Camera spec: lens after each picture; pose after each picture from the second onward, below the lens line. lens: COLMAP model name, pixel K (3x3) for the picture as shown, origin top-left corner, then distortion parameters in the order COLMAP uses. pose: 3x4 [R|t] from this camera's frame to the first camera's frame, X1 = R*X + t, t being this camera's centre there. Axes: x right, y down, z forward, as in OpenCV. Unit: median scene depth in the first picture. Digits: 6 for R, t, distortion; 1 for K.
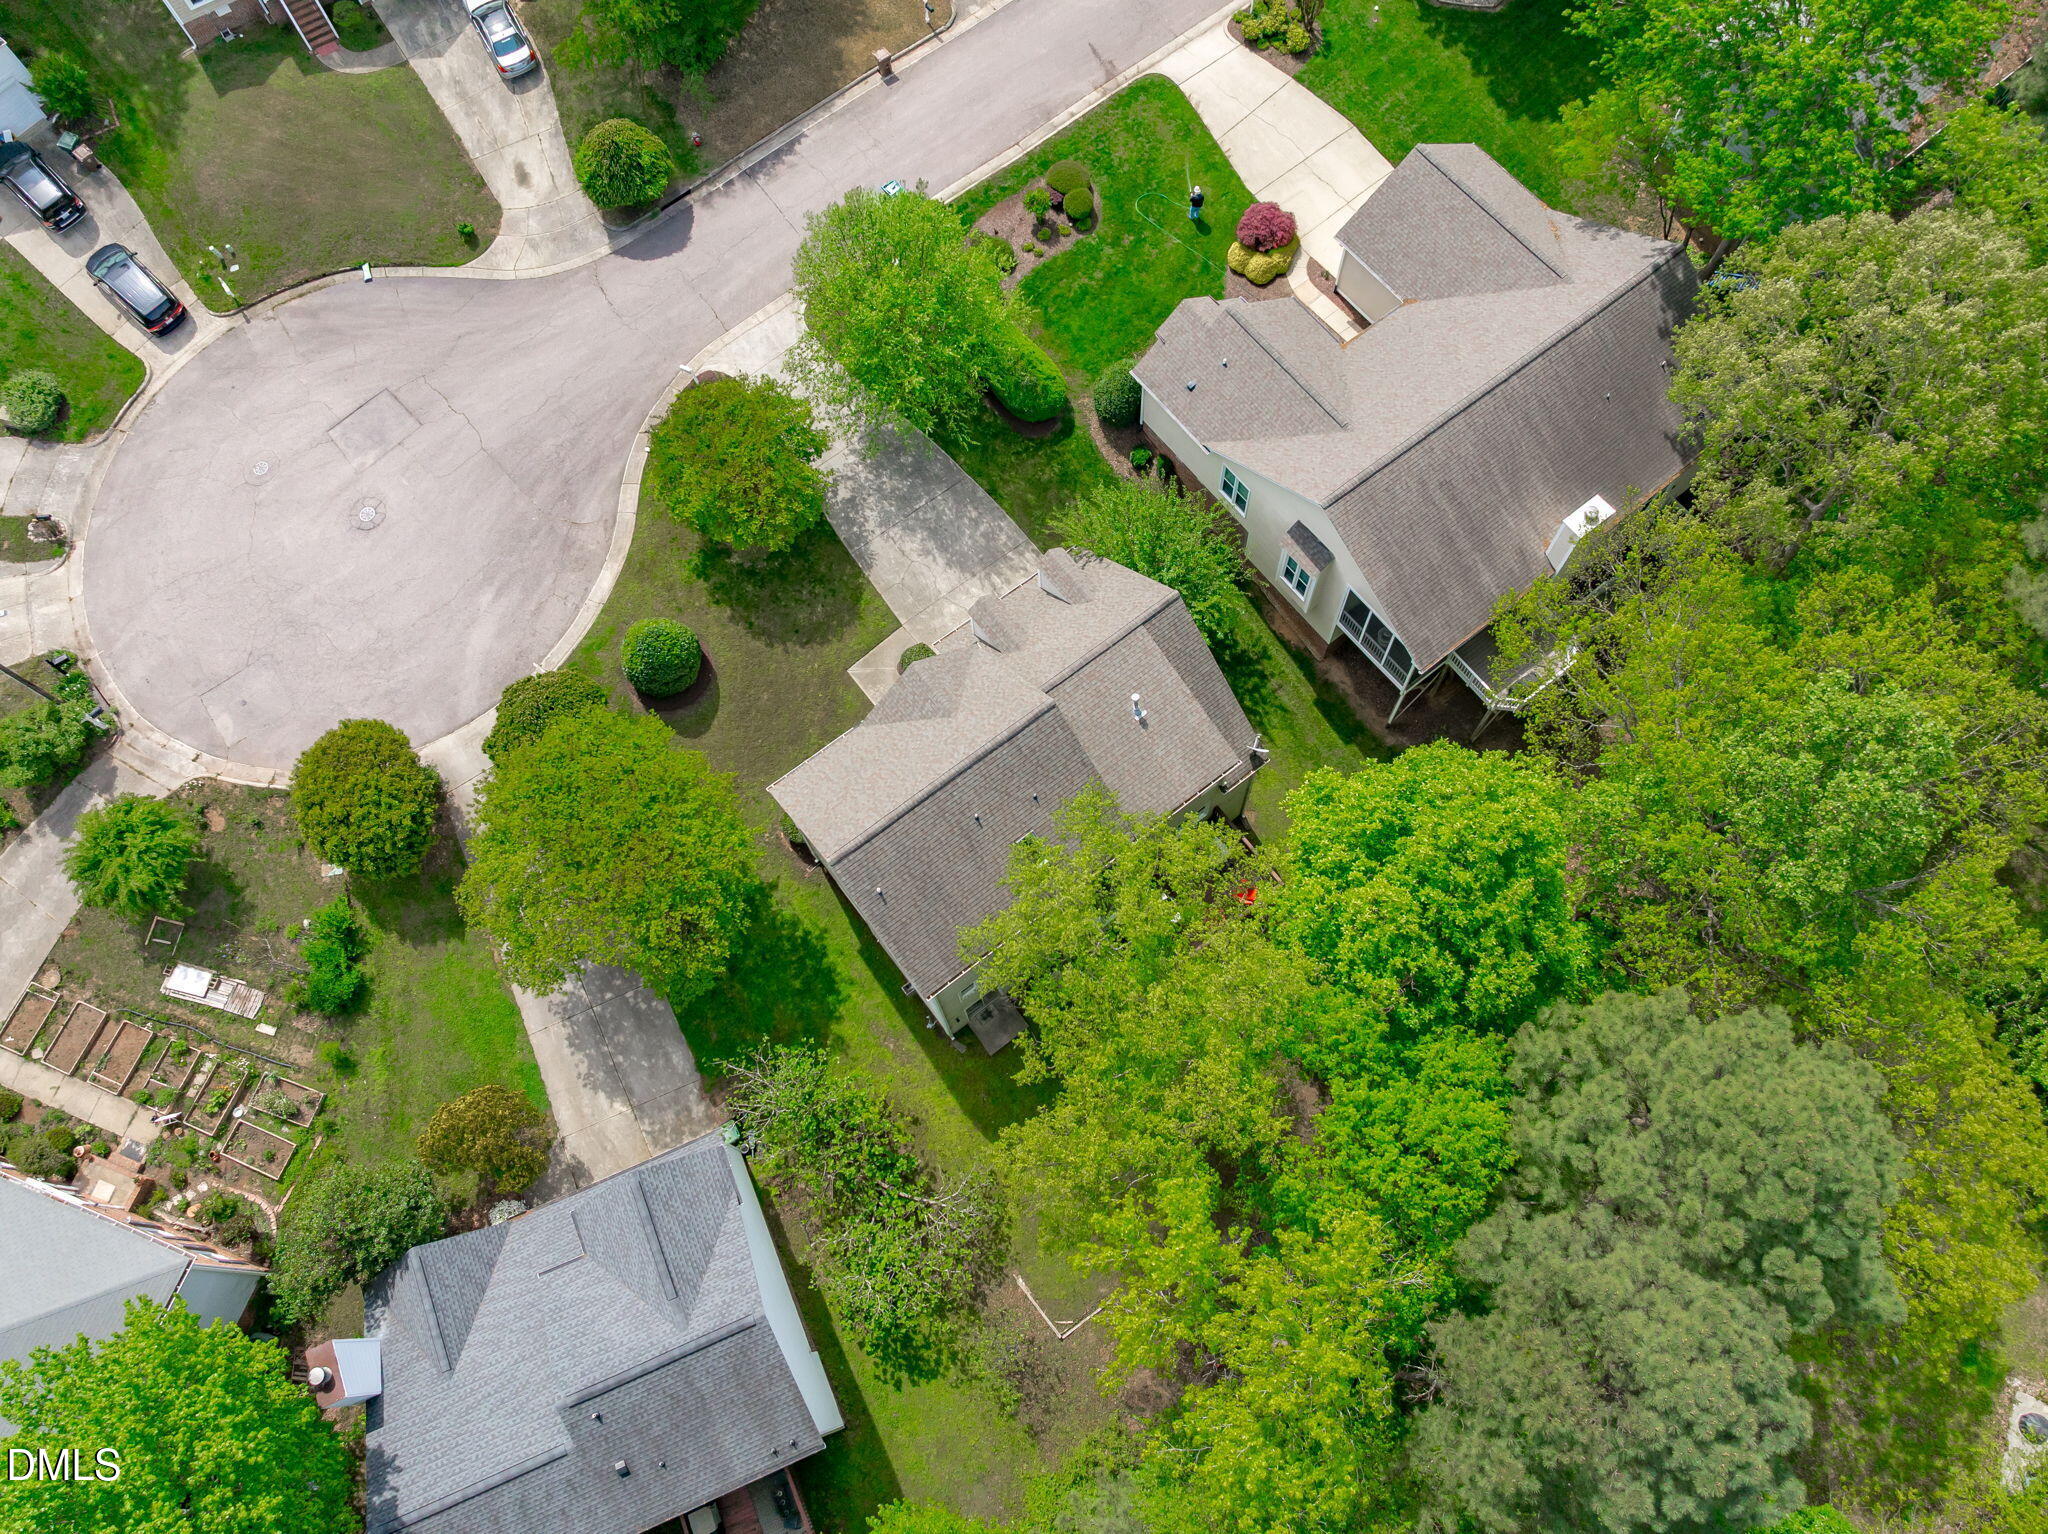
lens RADIAL K [[1436.8, 0, 1074.7], [0, 1436.8, 704.8], [0, 0, 1]] dist [-0.057018, 0.024697]
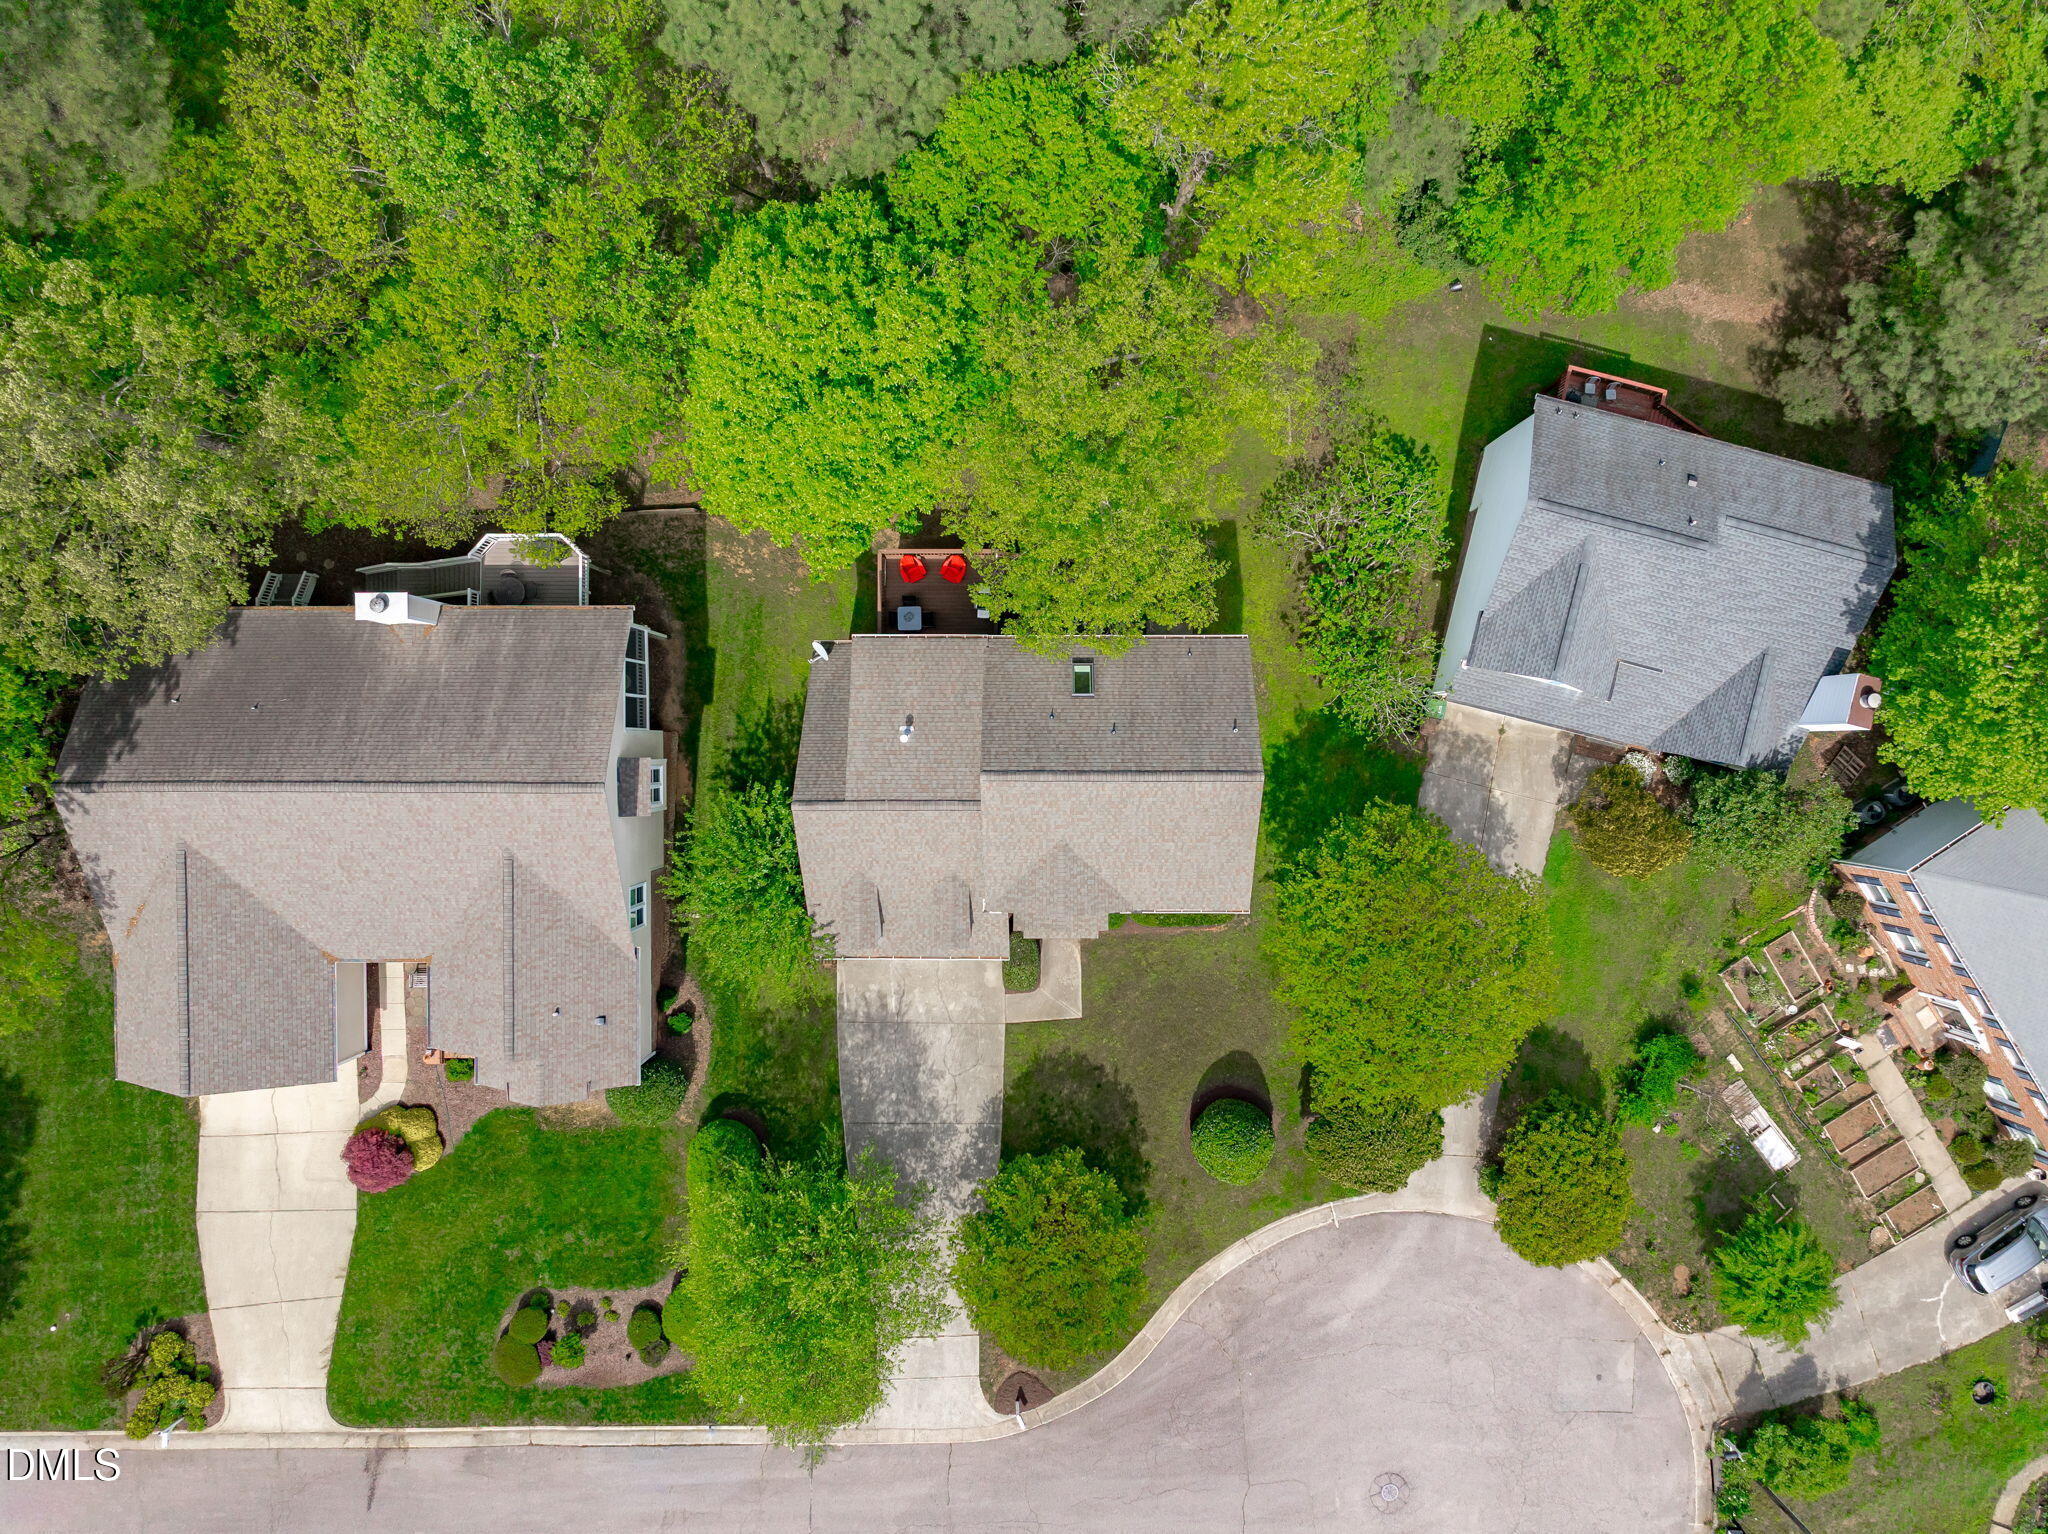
lens RADIAL K [[1436.8, 0, 998.2], [0, 1436.8, 799.8], [0, 0, 1]] dist [-0.057018, 0.024697]
pose [[-0.786911, -0.617019, 0.007625, -0.035137], [0.581553, -0.737434, 0.343493, -0.289335], [-0.206319, 0.274733, 0.939124, 0.080694]]
